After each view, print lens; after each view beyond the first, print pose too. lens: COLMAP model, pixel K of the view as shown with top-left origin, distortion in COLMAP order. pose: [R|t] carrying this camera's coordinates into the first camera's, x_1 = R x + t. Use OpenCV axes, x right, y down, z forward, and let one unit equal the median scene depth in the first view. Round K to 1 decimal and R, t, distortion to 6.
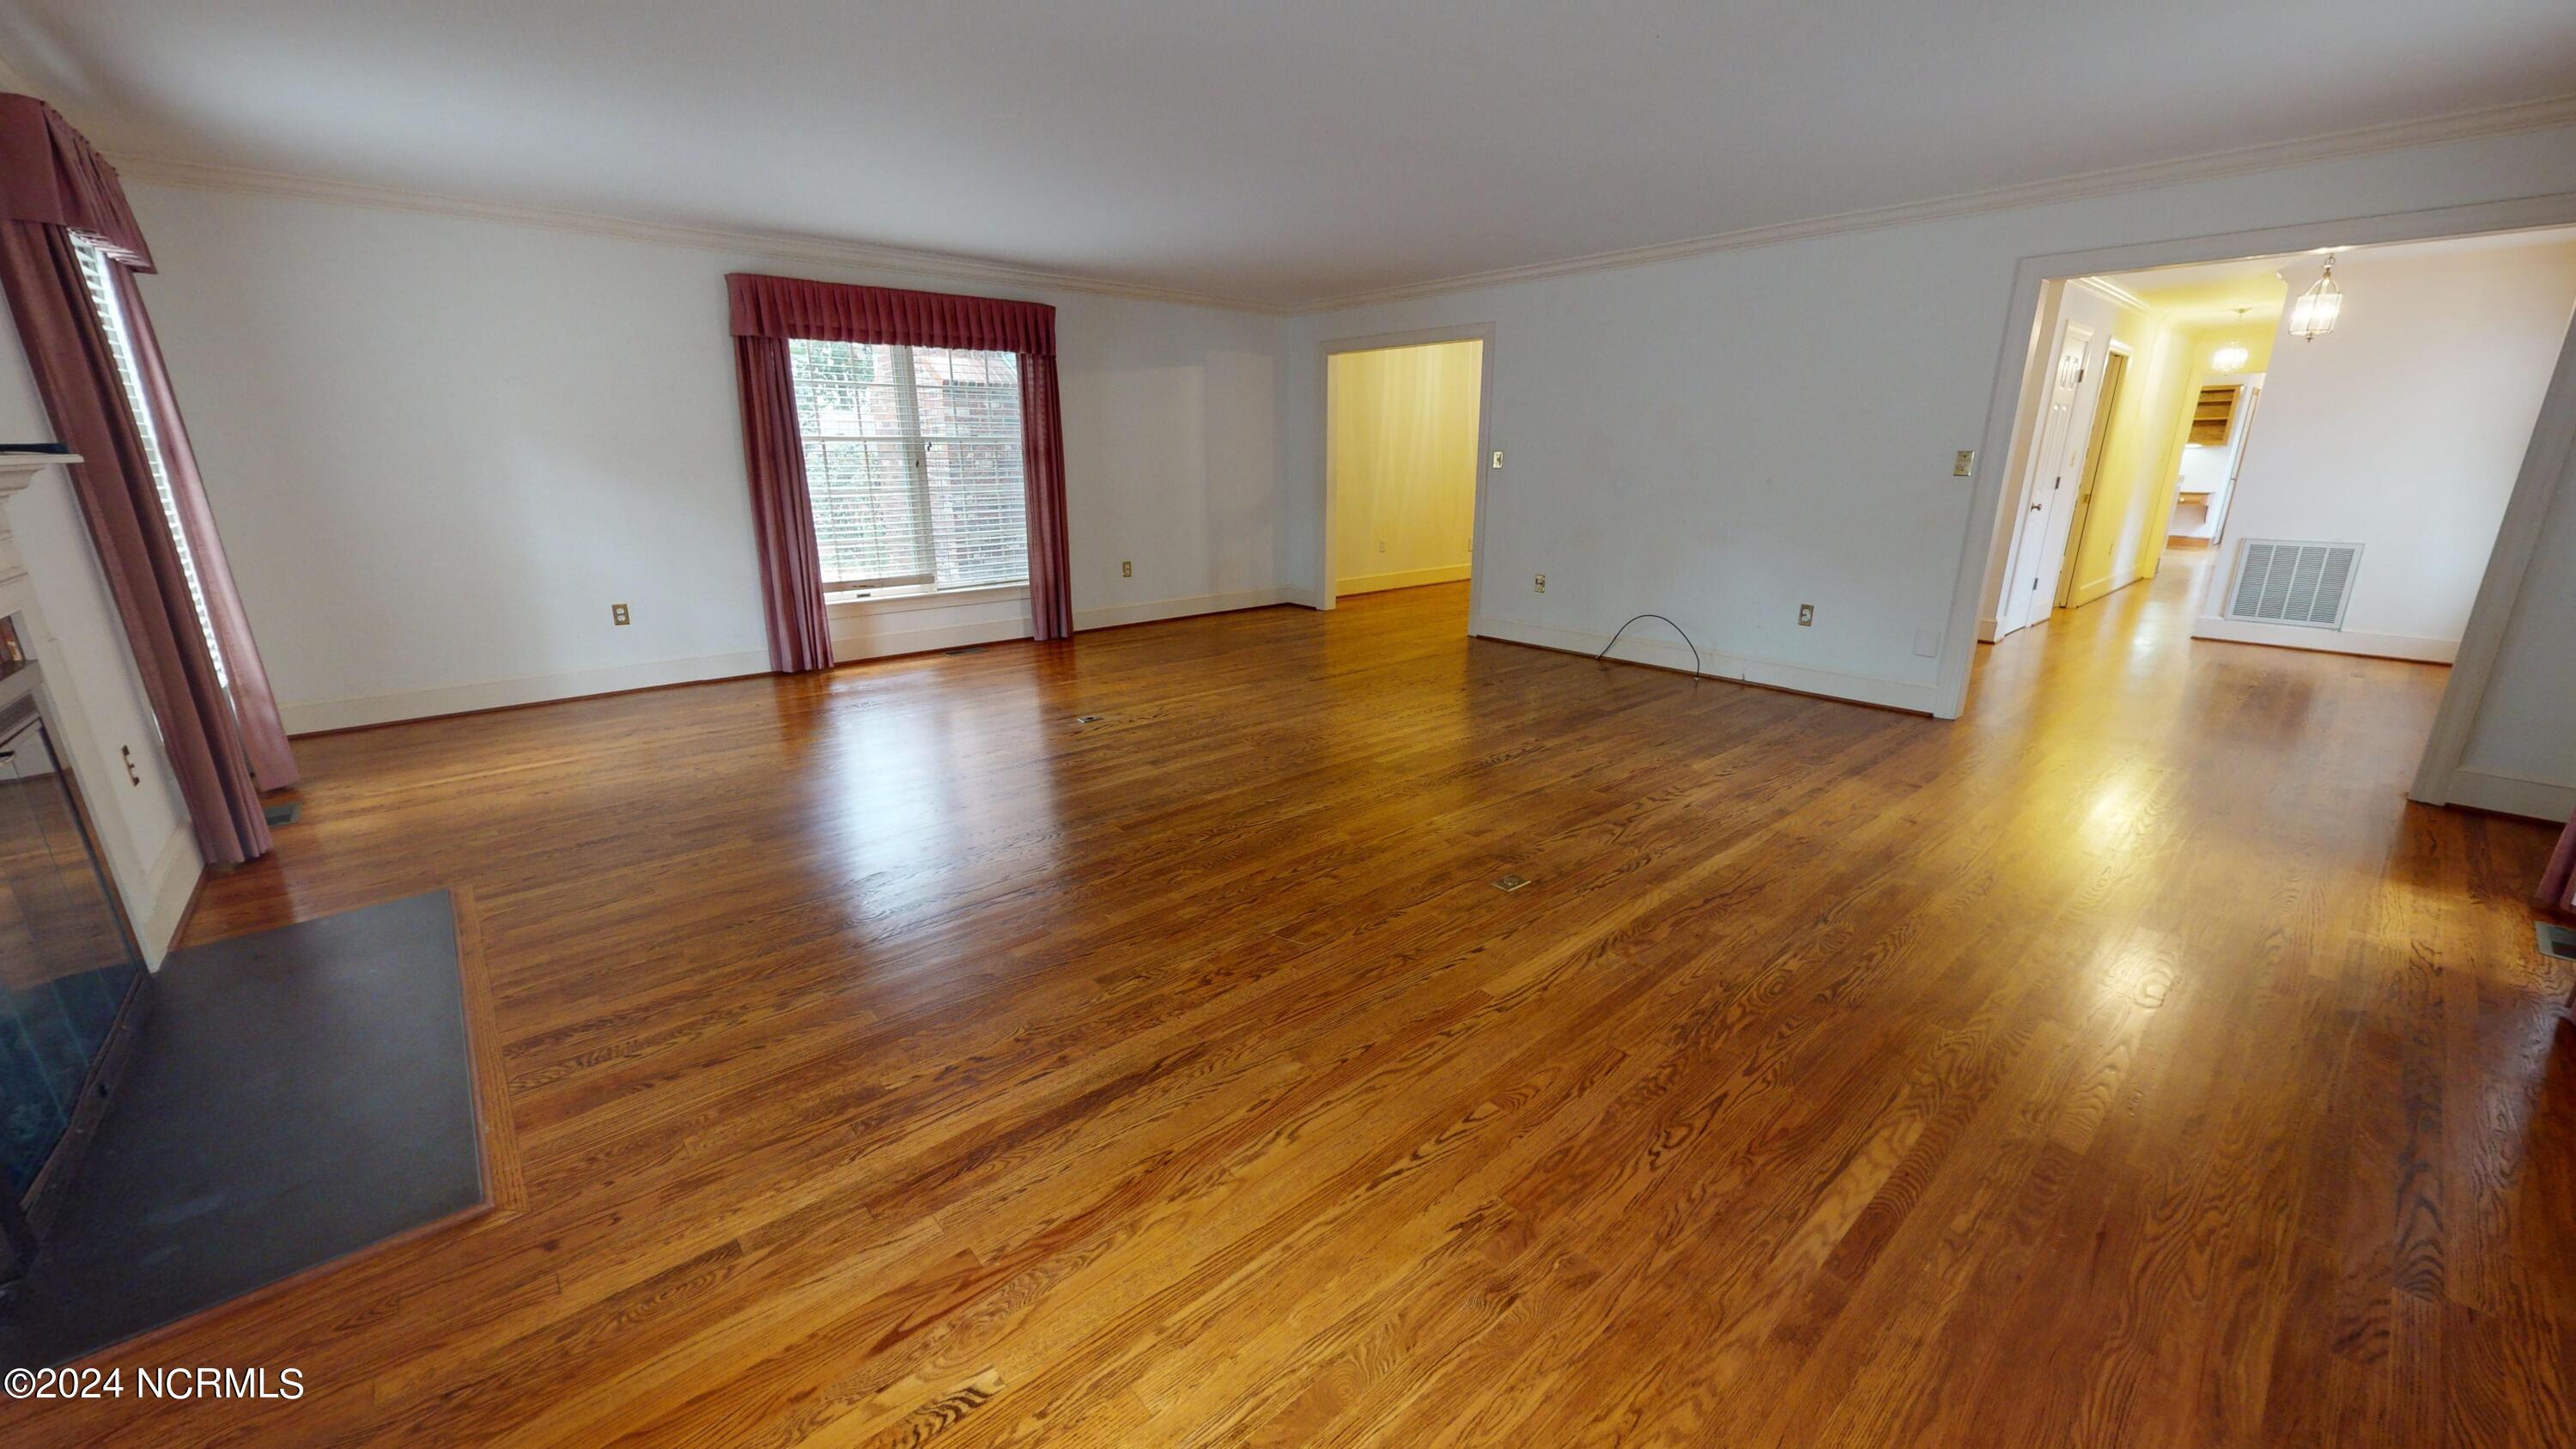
lens RADIAL K [[979.5, 0, 1287.7], [0, 979.5, 728.8], [0, 0, 1]] dist [0.002160, 0.000379]
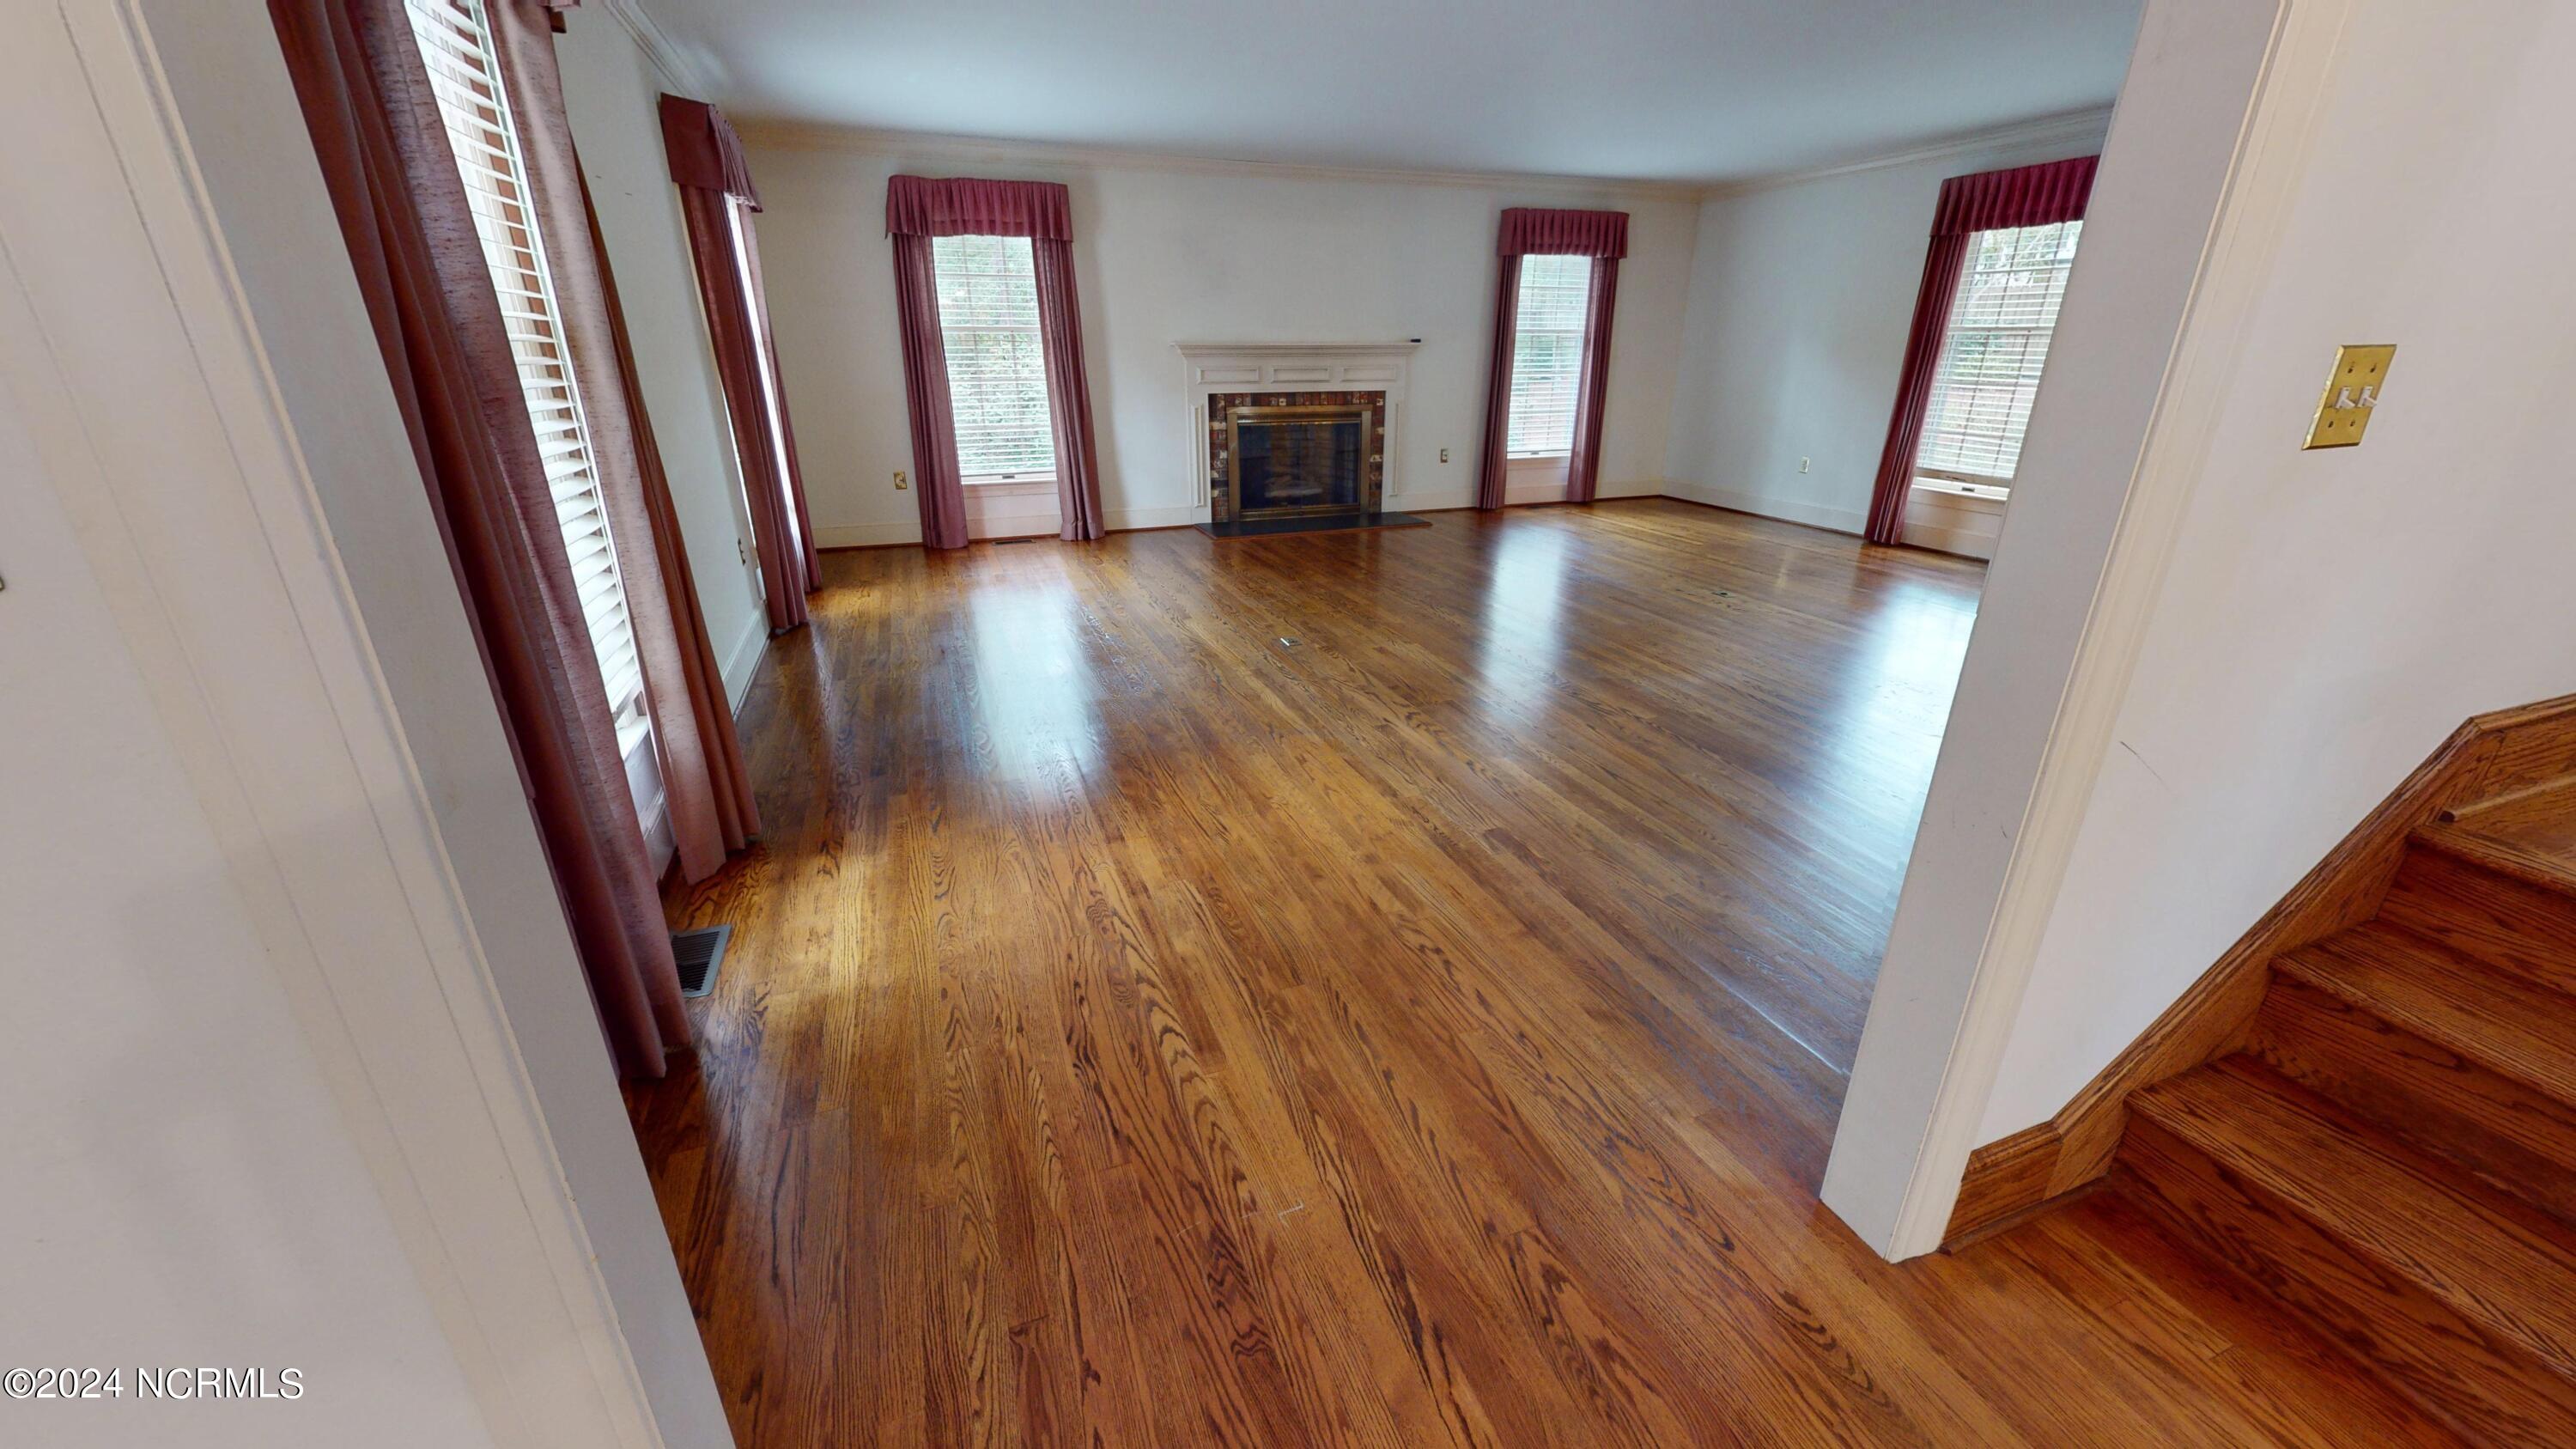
lens RADIAL K [[979.5, 0, 1279.0], [0, 979.5, 733.5], [0, 0, 1]] dist [0.002160, 0.000379]
pose [[-0.368406, 0.345998, -0.862880, 1.046169], [-0.254916, 0.854992, 0.451671, -0.260629], [0.894033, 0.386360, -0.226784, 0.917117]]
